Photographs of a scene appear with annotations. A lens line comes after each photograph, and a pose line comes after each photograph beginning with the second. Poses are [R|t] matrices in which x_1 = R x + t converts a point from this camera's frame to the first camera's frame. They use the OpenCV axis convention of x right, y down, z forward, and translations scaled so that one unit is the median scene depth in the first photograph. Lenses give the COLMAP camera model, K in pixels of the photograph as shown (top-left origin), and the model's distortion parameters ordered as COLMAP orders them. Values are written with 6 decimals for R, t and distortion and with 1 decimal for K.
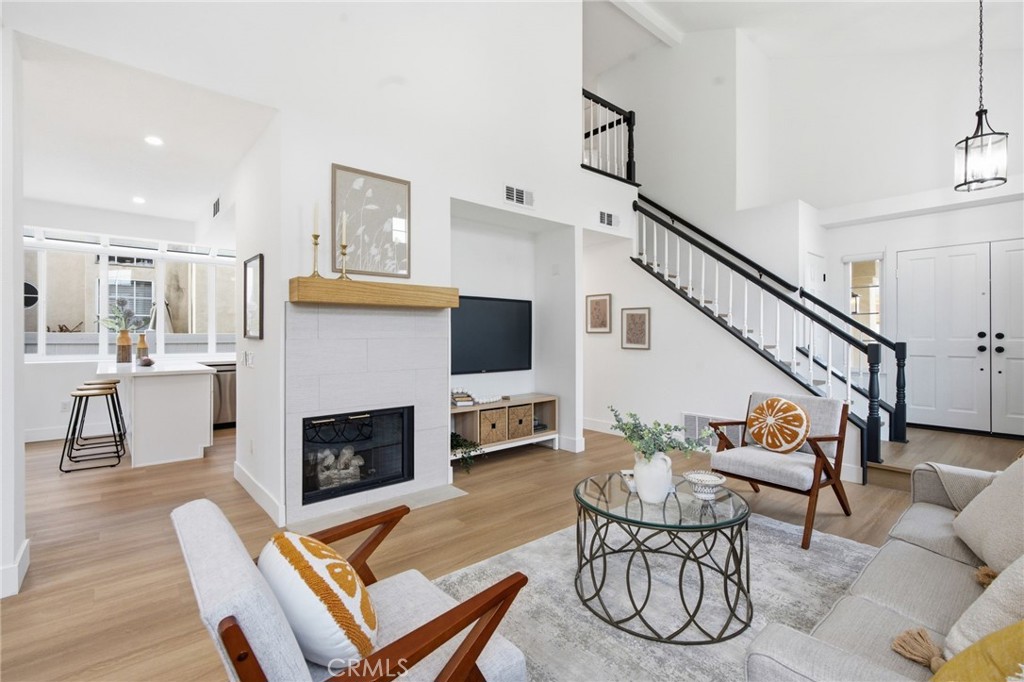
lens RADIAL K [[464.2, 0, 512.3], [0, 464.2, 335.7], [0, 0, 1]] dist [0.001576, 0.000888]
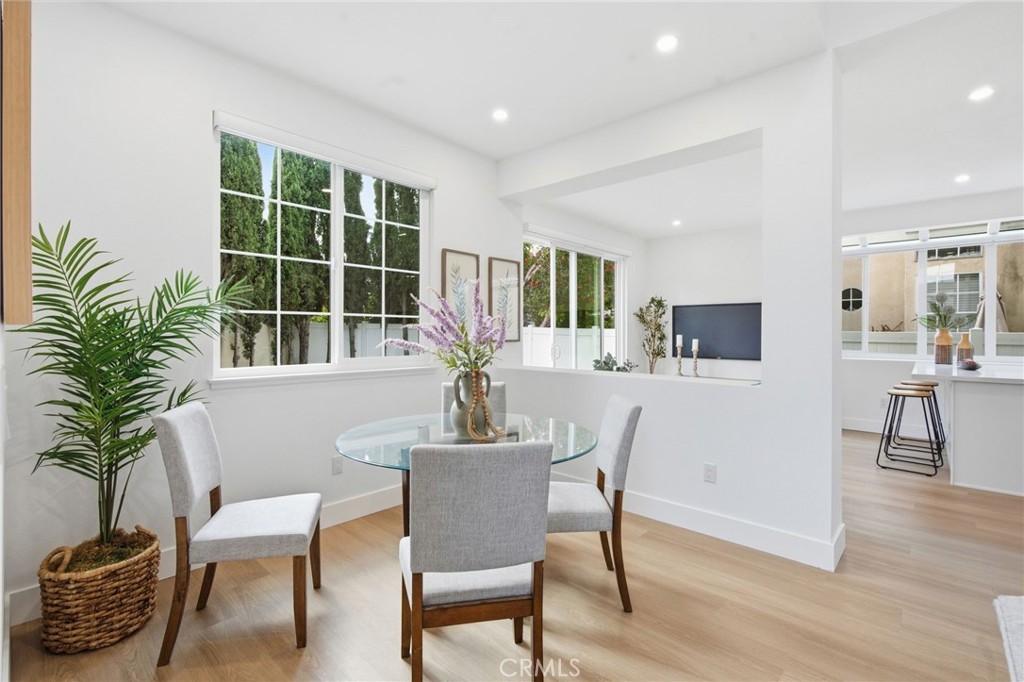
lens RADIAL K [[464.2, 0, 512.3], [0, 464.2, 335.7], [0, 0, 1]] dist [0.001576, 0.000888]
pose [[0.122360, 0.005467, -0.992471, -0.037217], [-0.005531, 0.999973, 0.004827, 0.002514], [0.992470, 0.004898, 0.122387, 0.054466]]
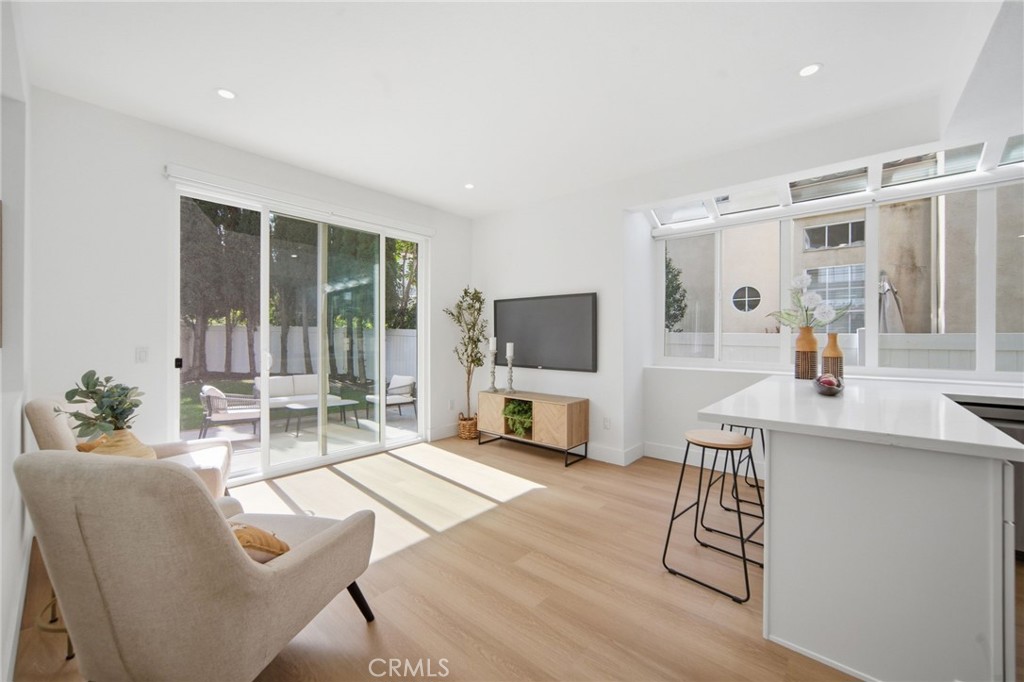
lens RADIAL K [[399.9, 0, 521.9], [0, 399.9, 337.0], [0, 0, 1]] dist [0.000410, 0.000246]
pose [[0.158806, -0.000777, -0.987309, -0.407407], [-0.005145, 0.999985, -0.001615, 0.005131], [0.987296, 0.005336, 0.158800, 0.599720]]
